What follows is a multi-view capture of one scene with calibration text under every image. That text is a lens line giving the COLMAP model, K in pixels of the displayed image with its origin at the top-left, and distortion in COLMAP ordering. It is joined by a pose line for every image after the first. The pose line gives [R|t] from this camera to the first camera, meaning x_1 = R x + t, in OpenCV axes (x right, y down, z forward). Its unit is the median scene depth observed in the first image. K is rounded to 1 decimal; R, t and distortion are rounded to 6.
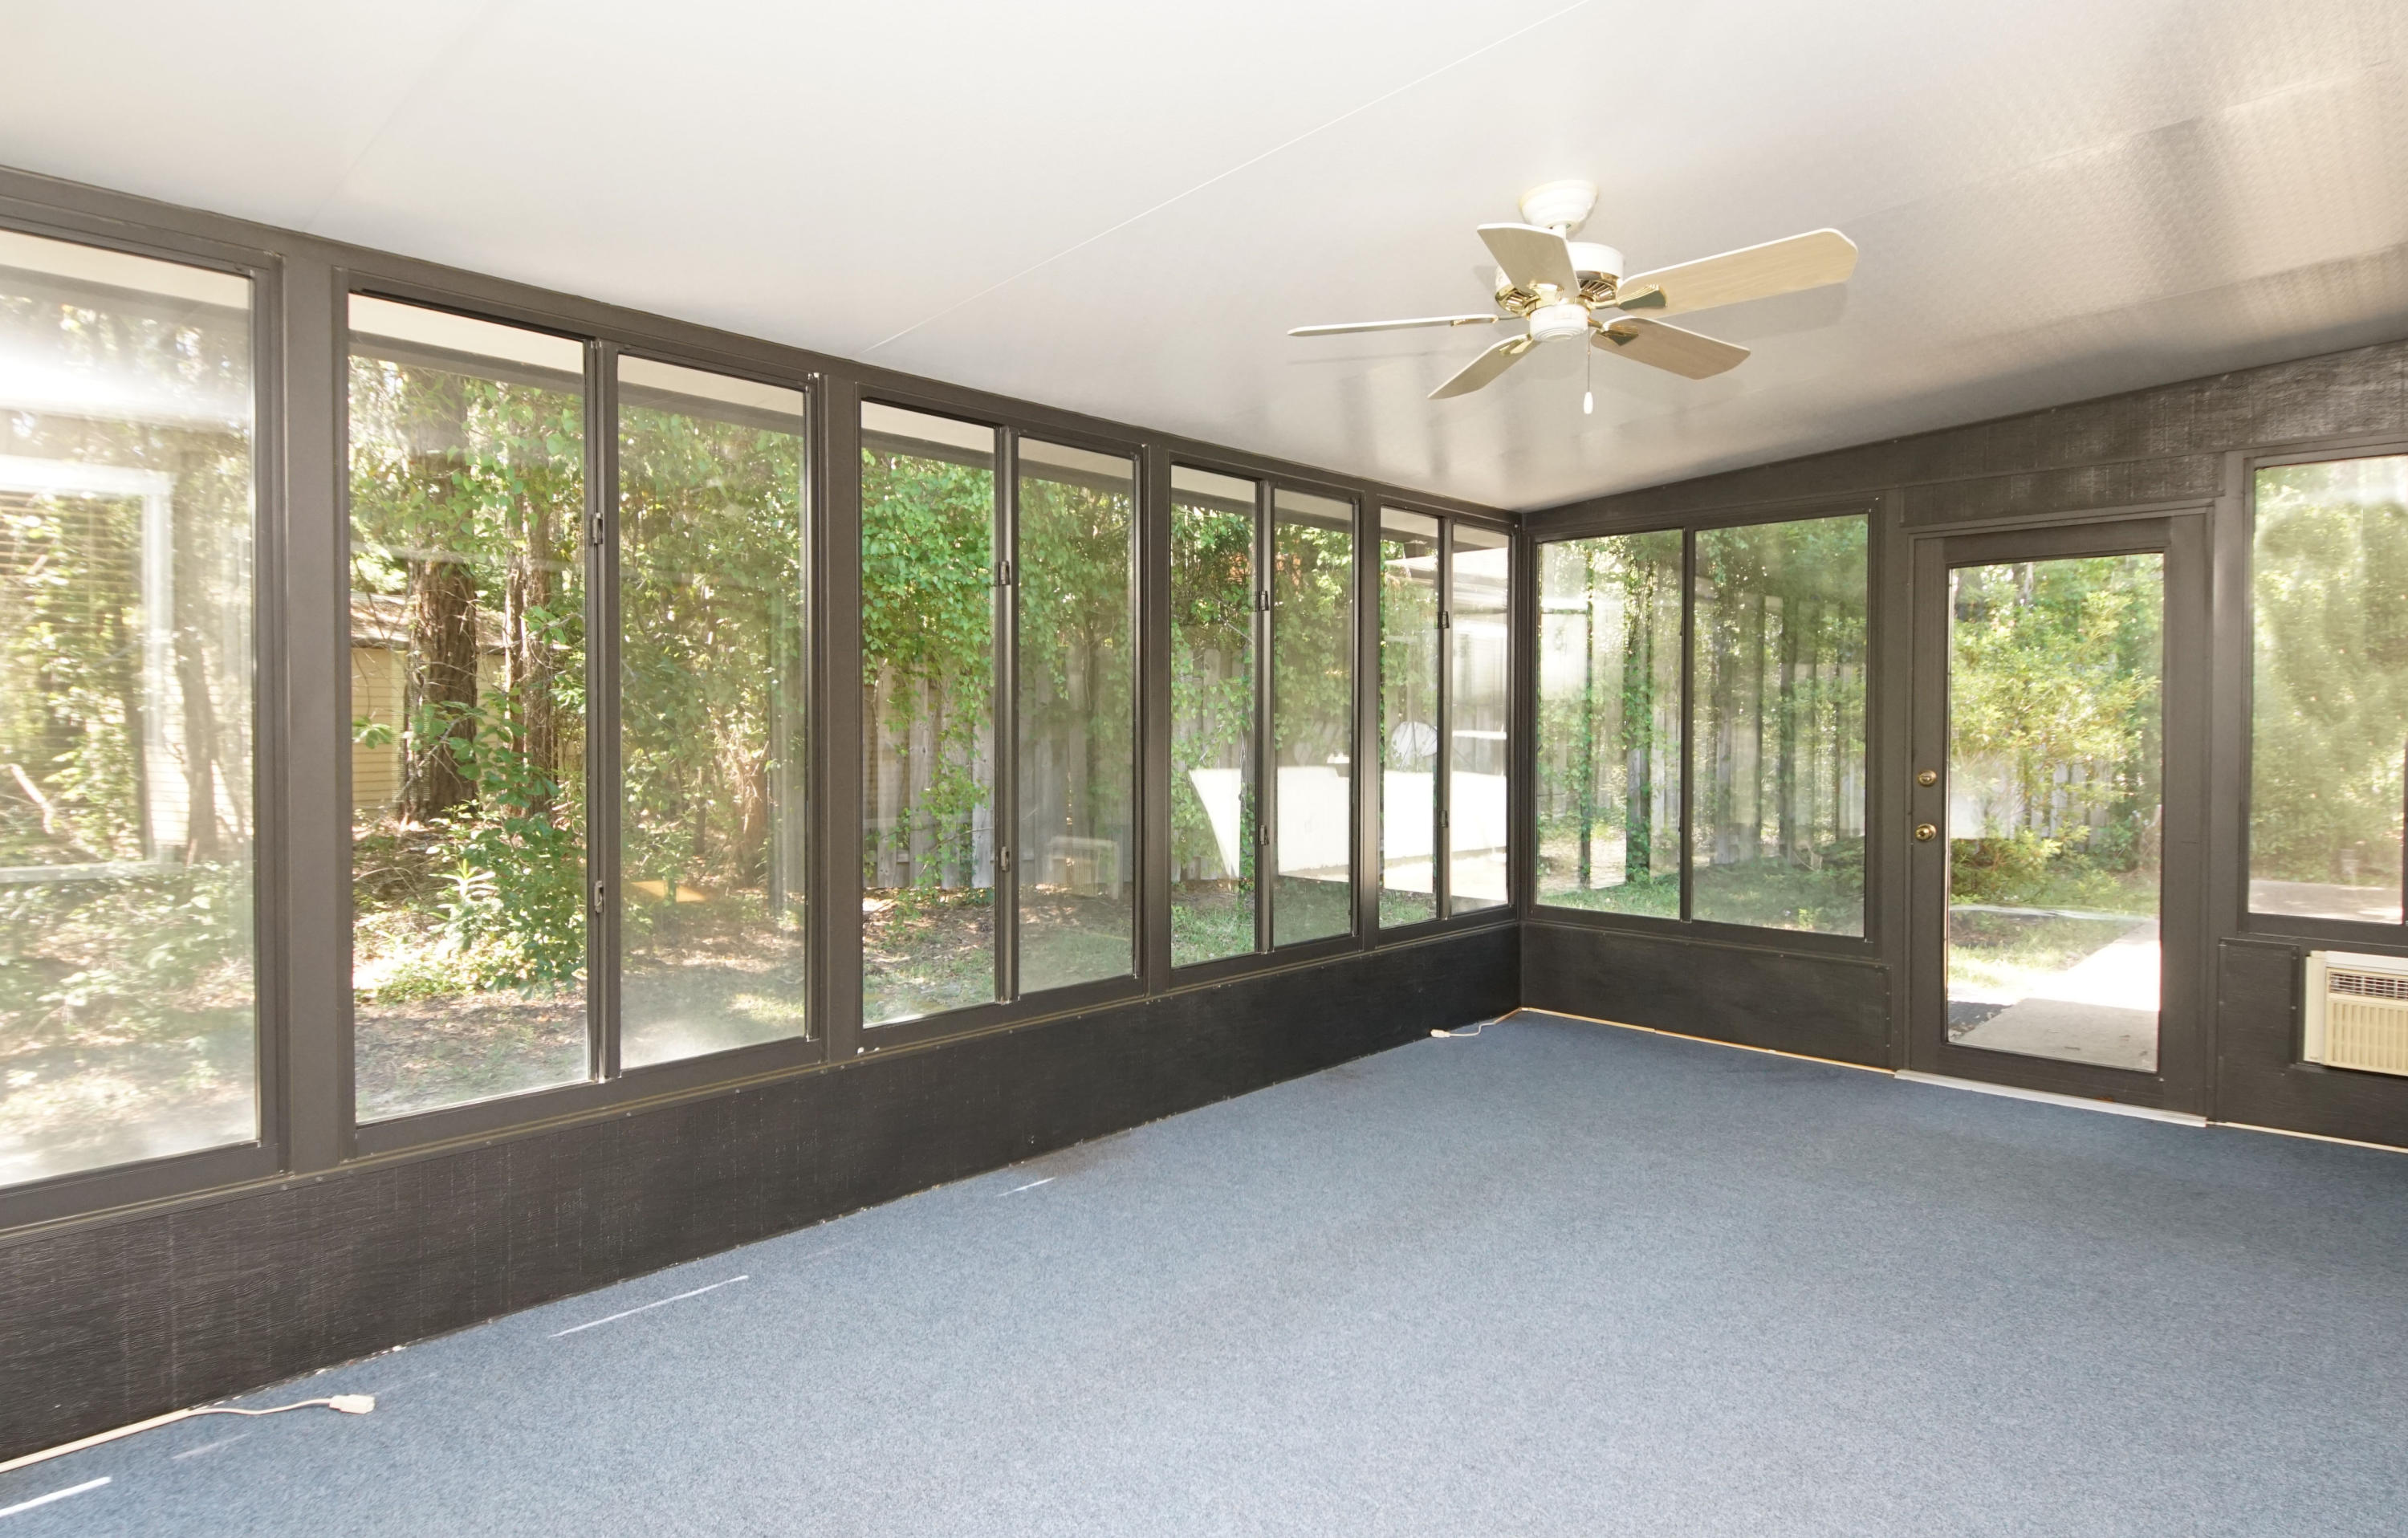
lens RADIAL K [[1244.9, 0, 1204.0], [0, 1244.9, 769.0], [0, 0, 1]] dist [-0.001529, -0.020122]
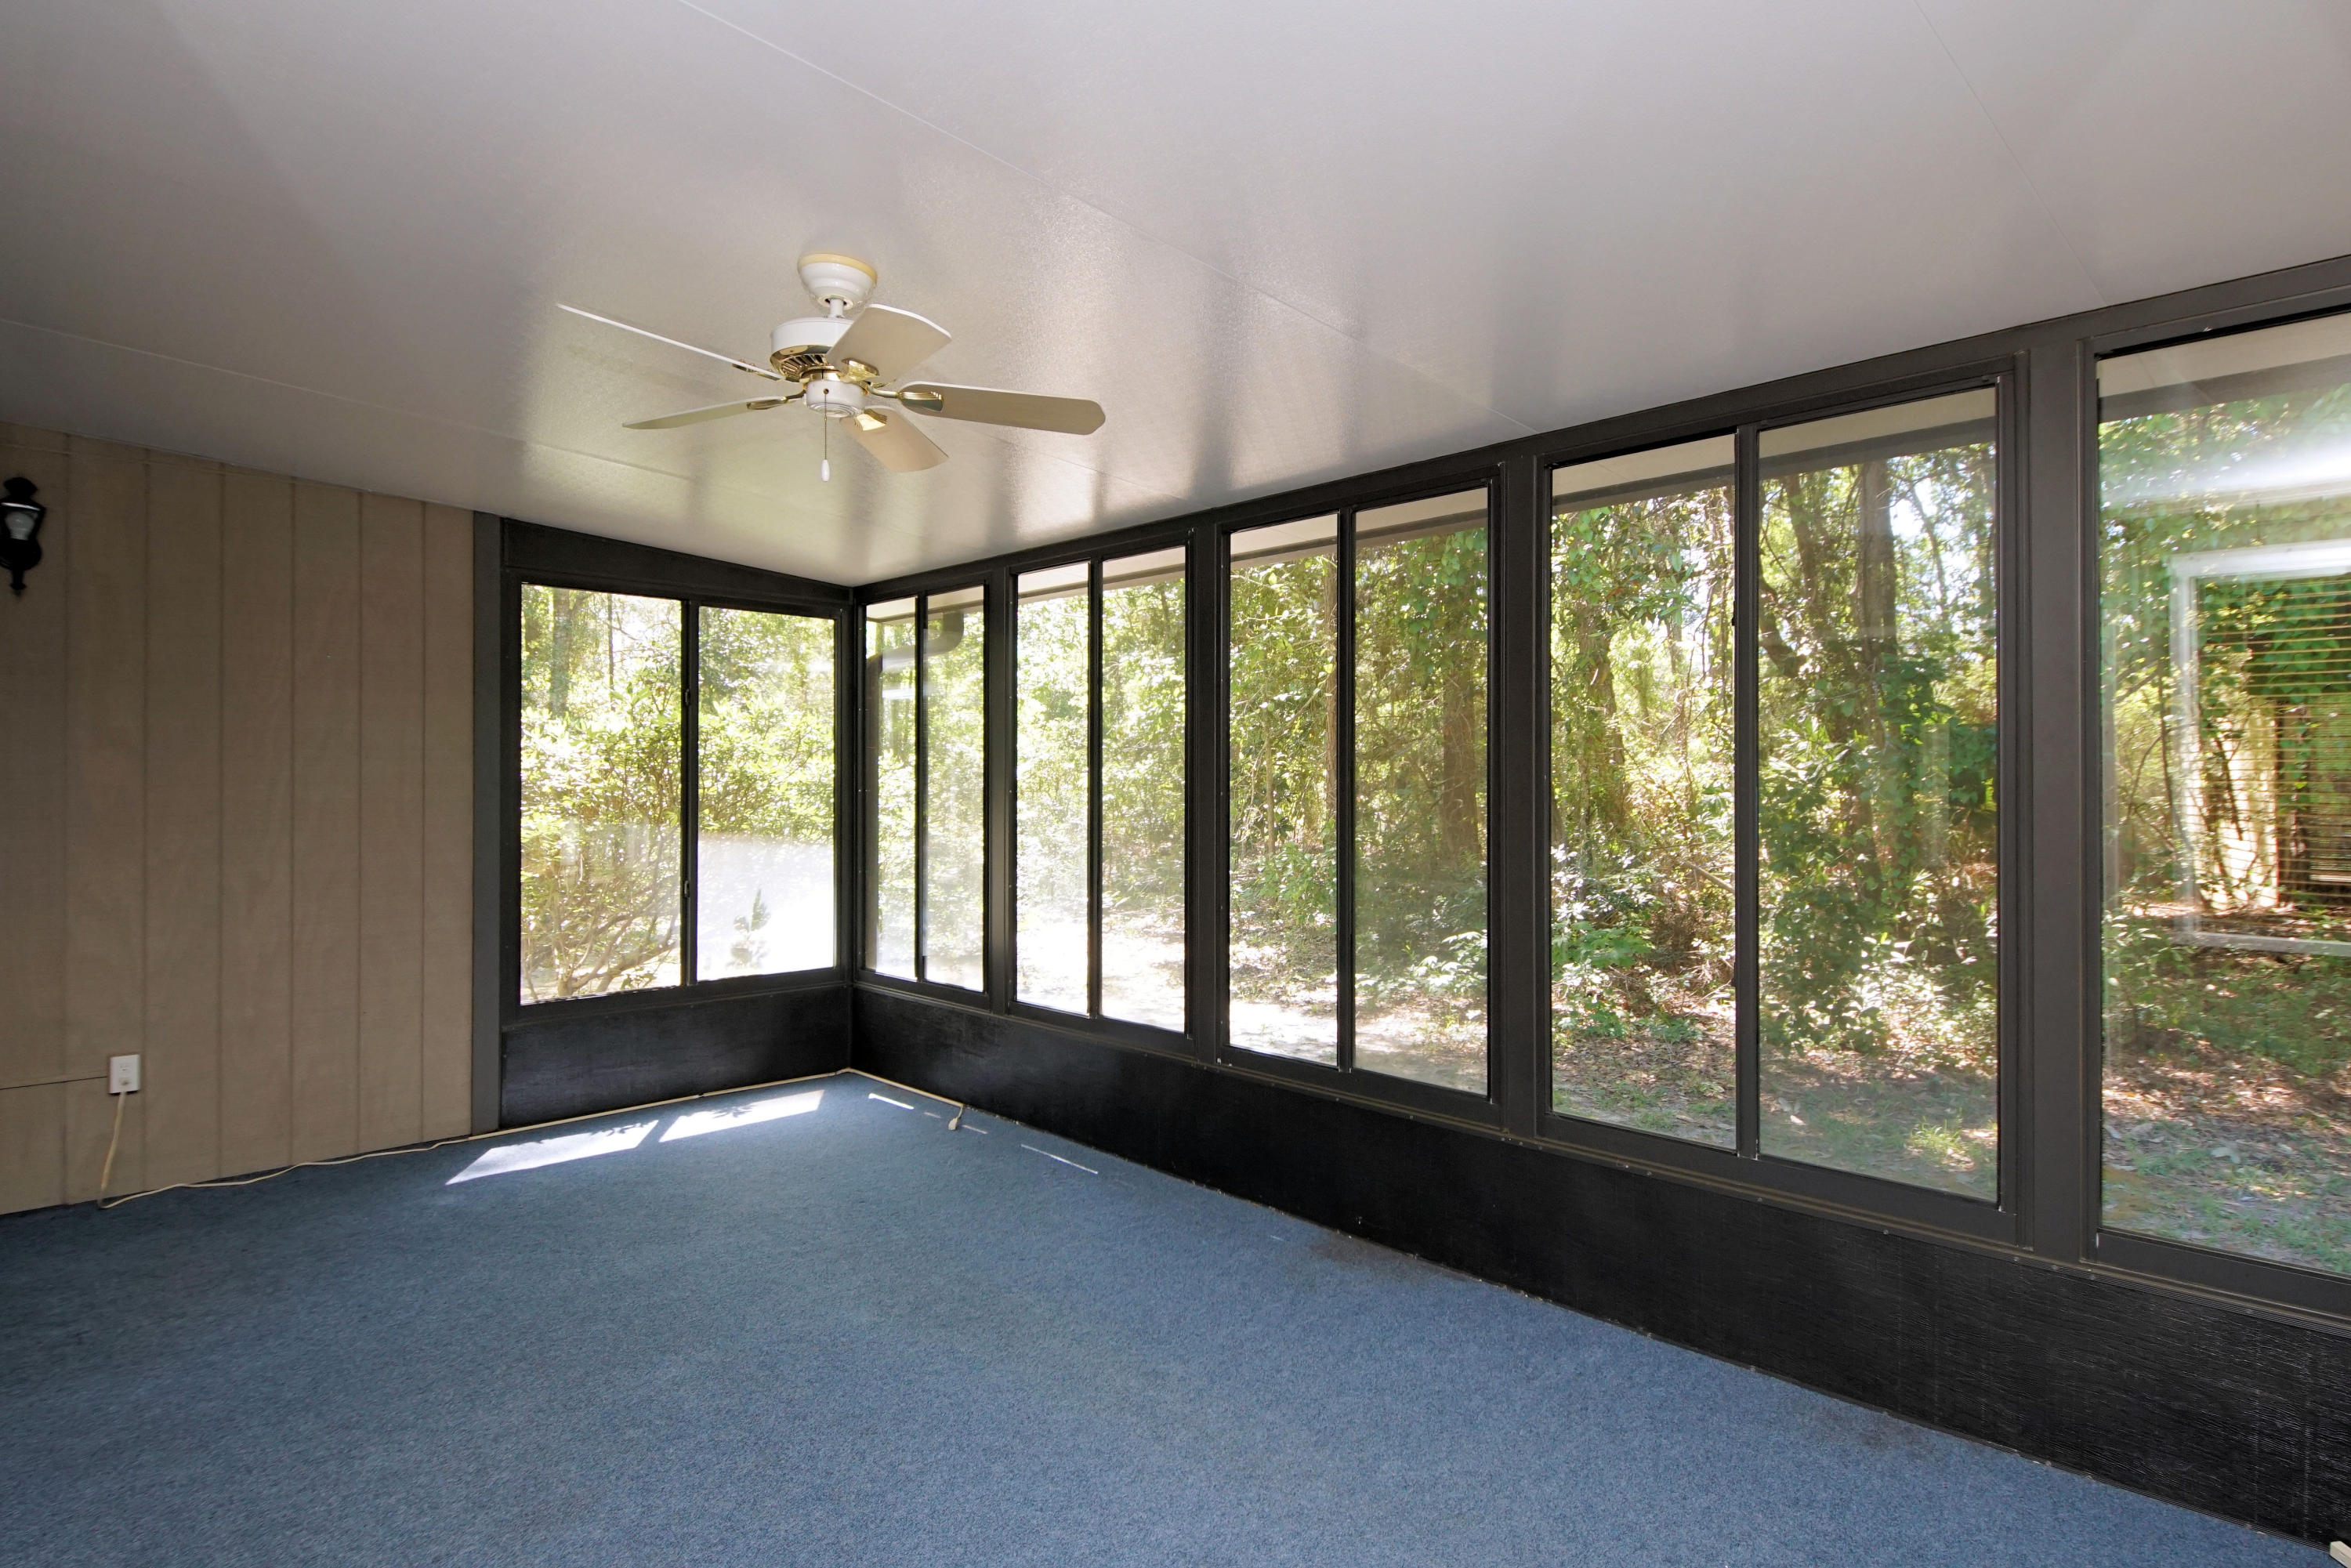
lens RADIAL K [[1259.5, 0, 1175.5], [0, 1259.5, 784.0], [0, 0, 1]] dist [-0.001935, -0.000984]
pose [[-0.041552, -0.010707, -0.999079, 0.861872], [-0.045854, 0.998909, -0.008798, -0.028170], [0.998084, 0.045446, -0.041998, 0.885069]]
